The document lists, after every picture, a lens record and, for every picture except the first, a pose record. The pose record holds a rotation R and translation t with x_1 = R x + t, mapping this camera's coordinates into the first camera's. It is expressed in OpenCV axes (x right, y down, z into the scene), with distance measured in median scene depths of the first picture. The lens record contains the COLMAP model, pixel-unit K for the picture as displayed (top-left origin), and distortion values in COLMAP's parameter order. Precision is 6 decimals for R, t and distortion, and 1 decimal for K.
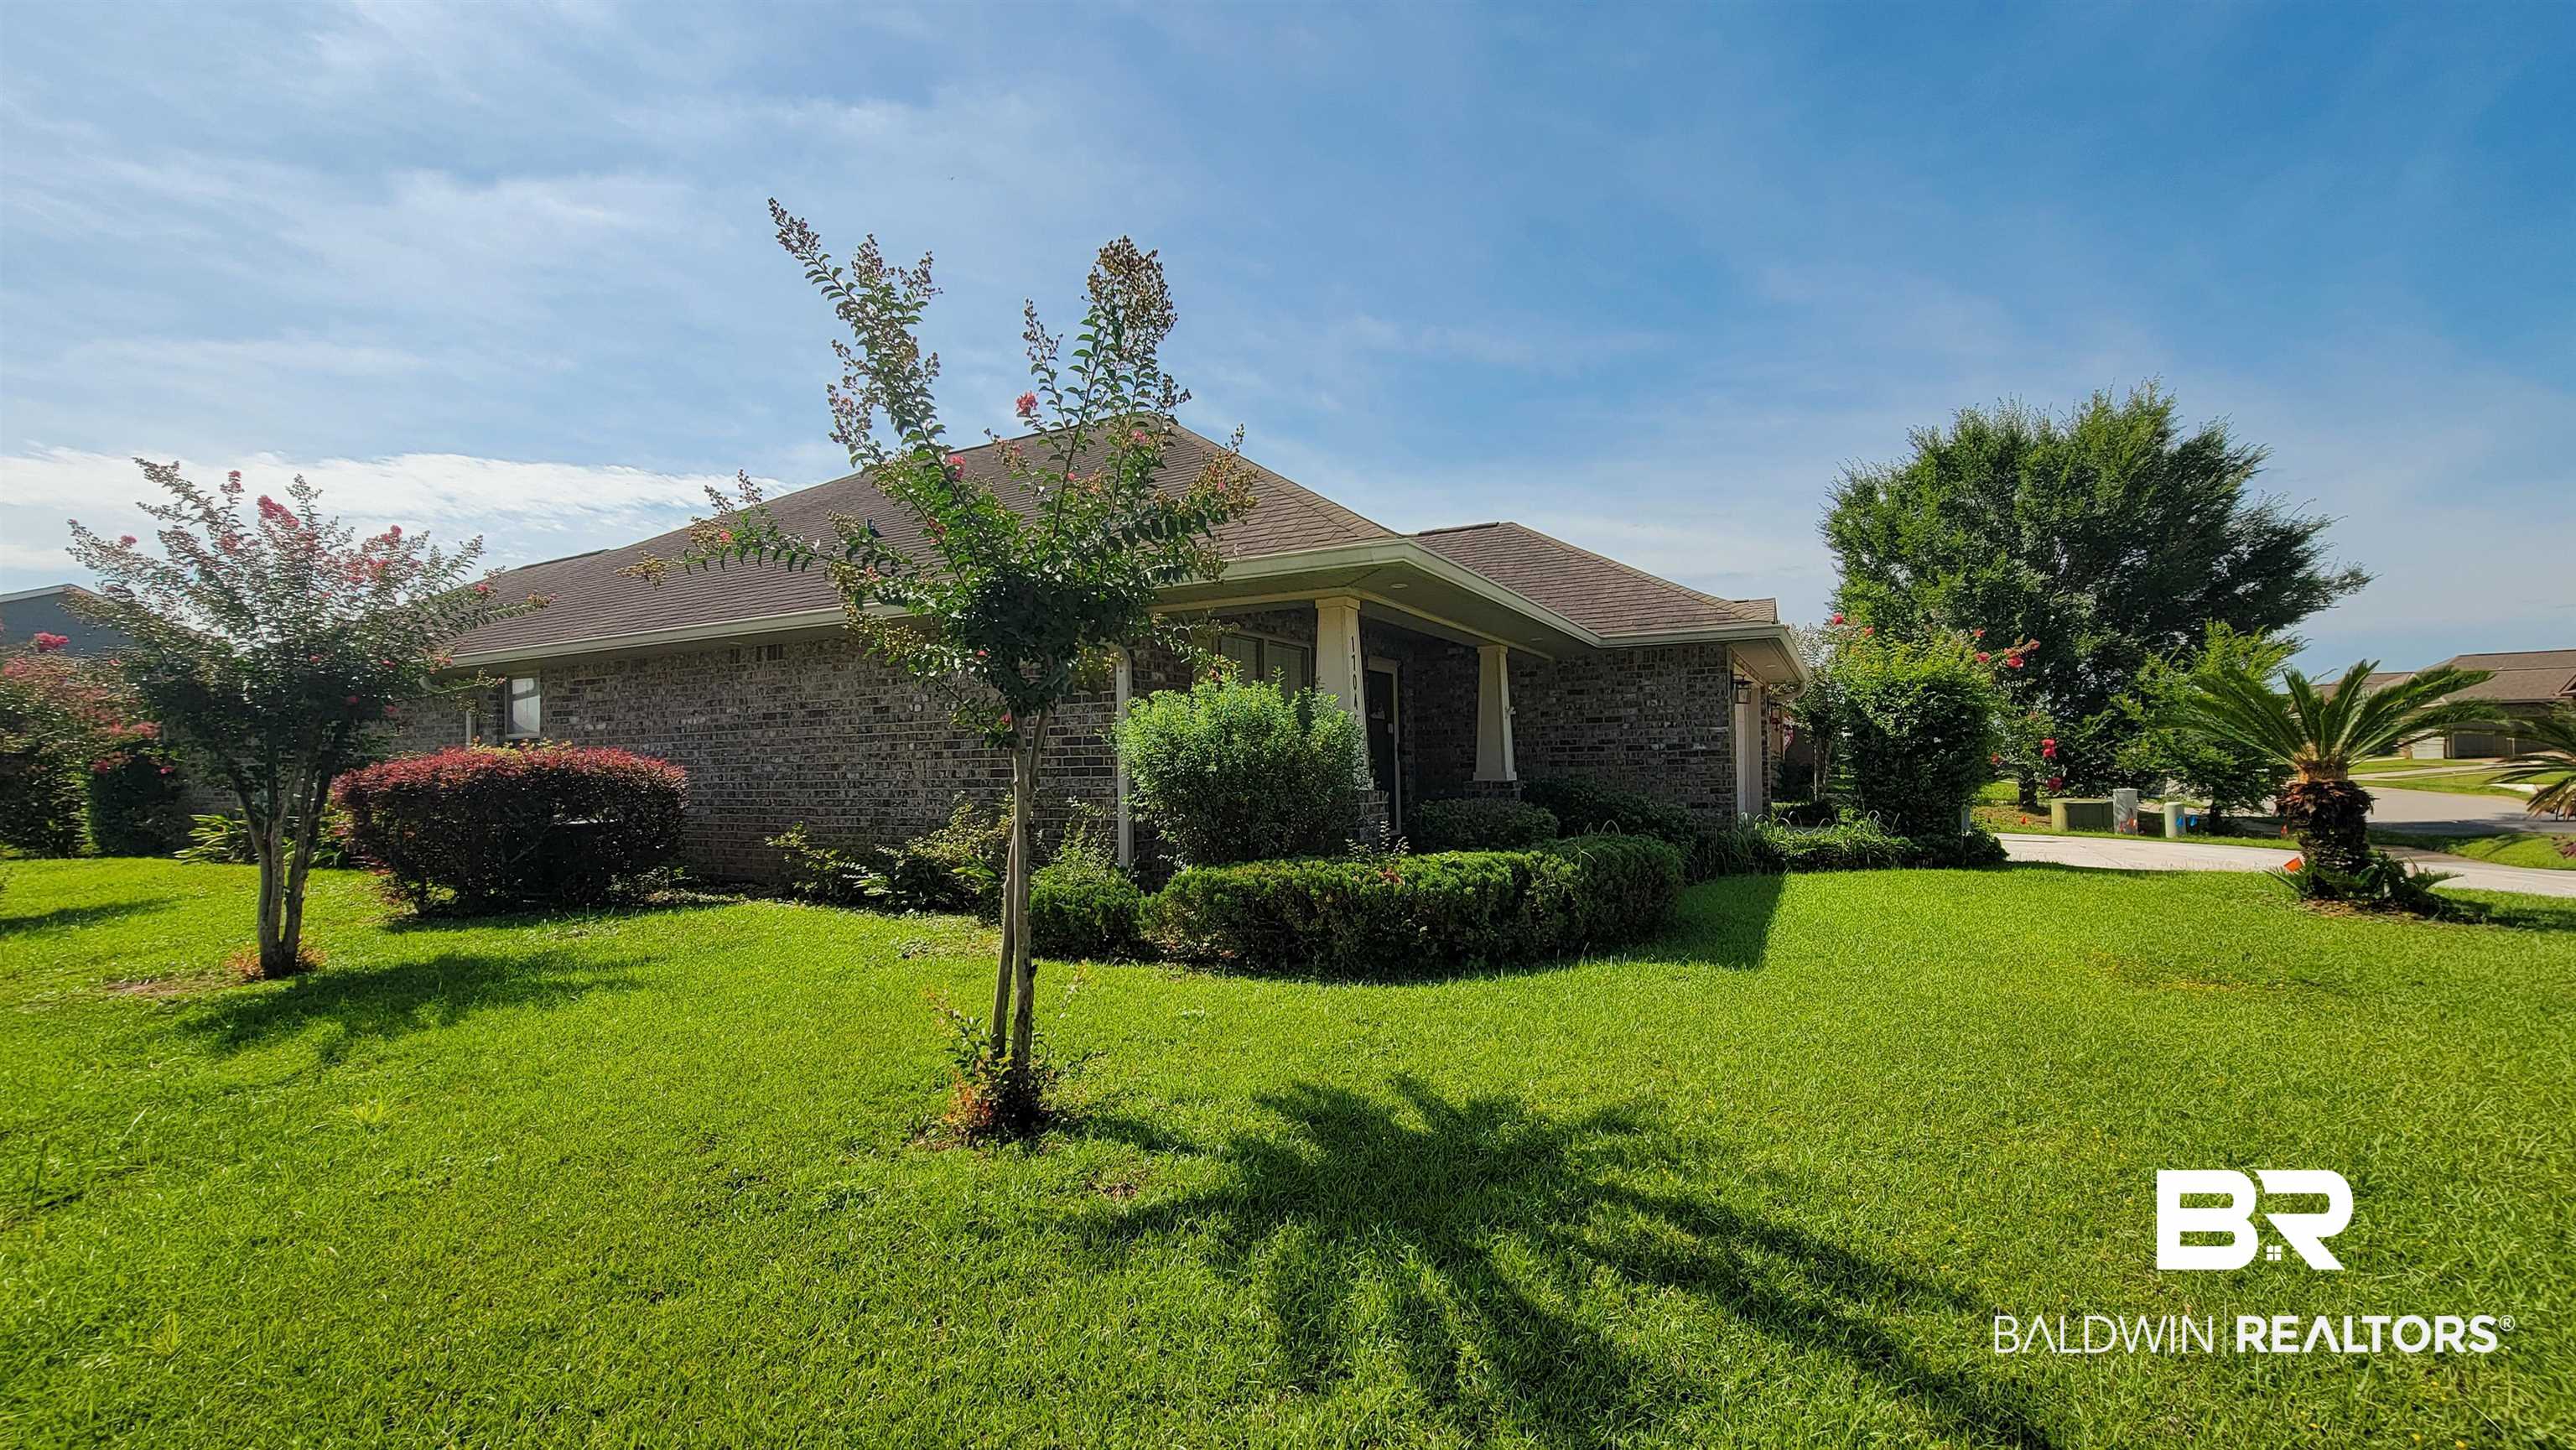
lens RADIAL K [[1099.9, 0, 1267.9], [0, 1099.9, 751.5], [0, 0, 1]] dist [-0.000313, 0.000002]
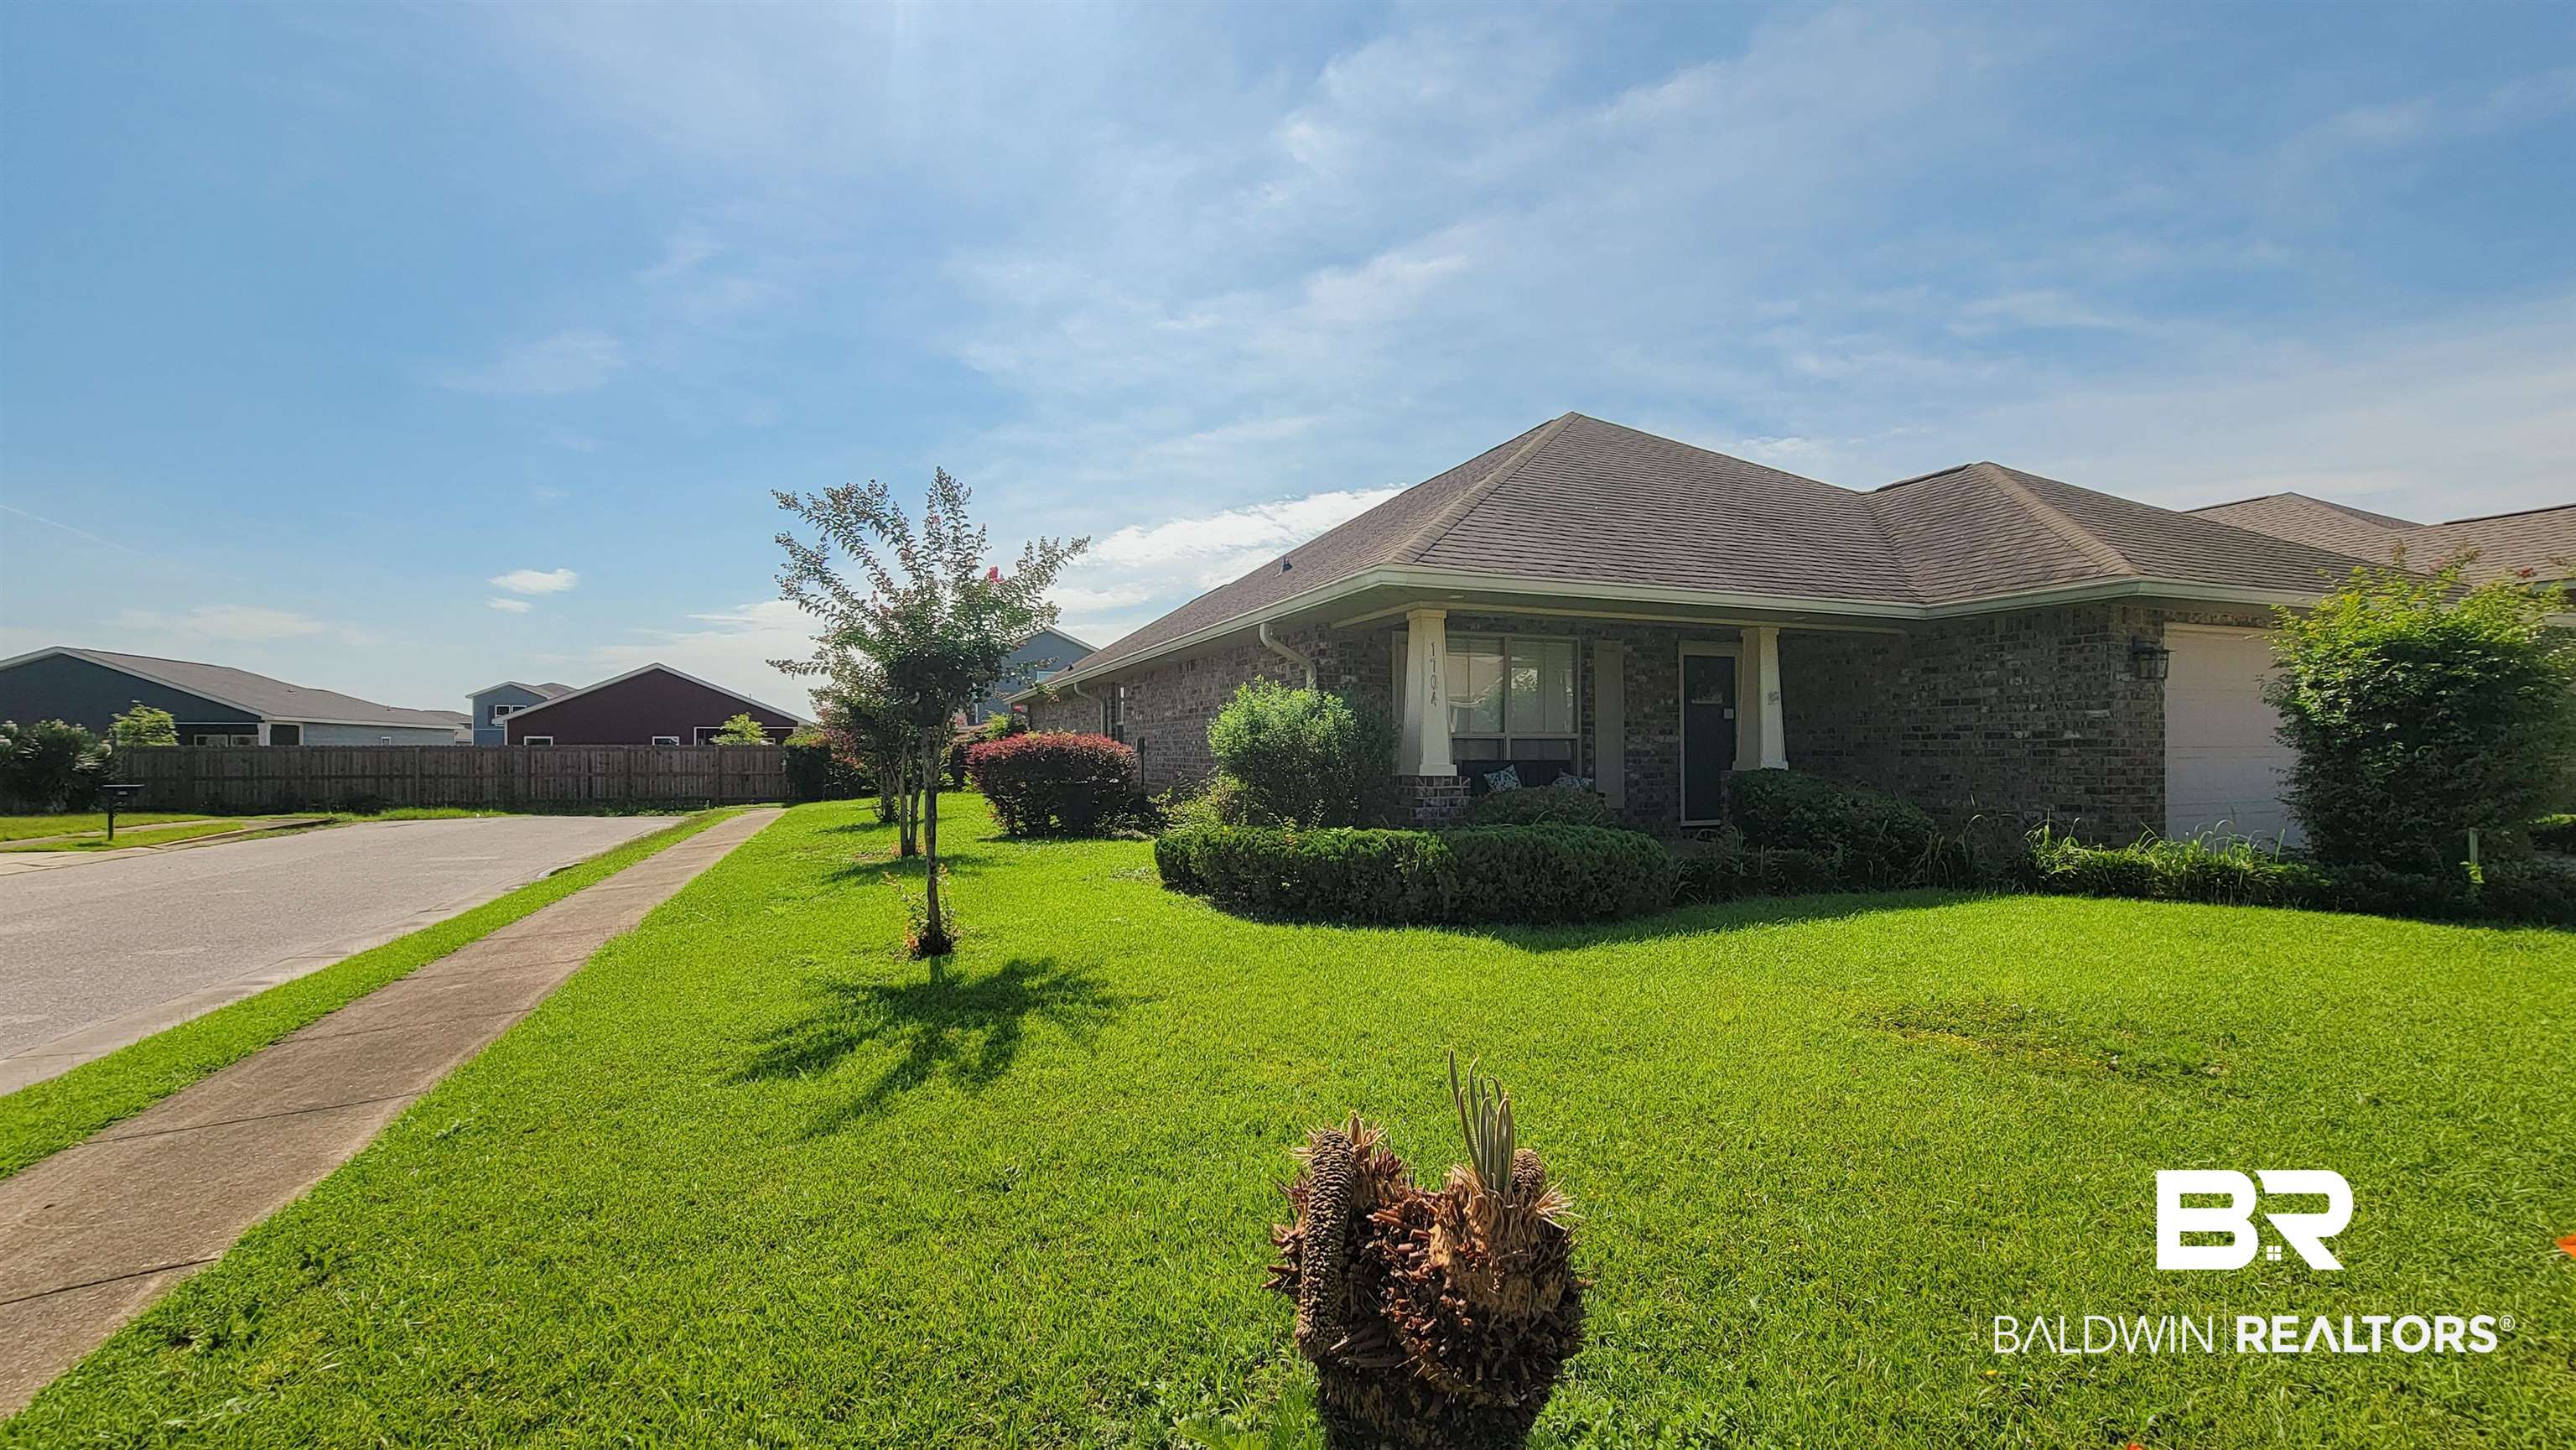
lens RADIAL K [[1126.4, 0, 1298.8], [0, 1126.4, 741.3], [0, 0, 1]] dist [-0.008363, 0.001099]
pose [[0.747734, 0.010510, -0.663916, 0.500284], [0.000093, 0.999873, 0.015933, -0.012409], [0.663999, -0.011975, 0.747638, 0.013499]]
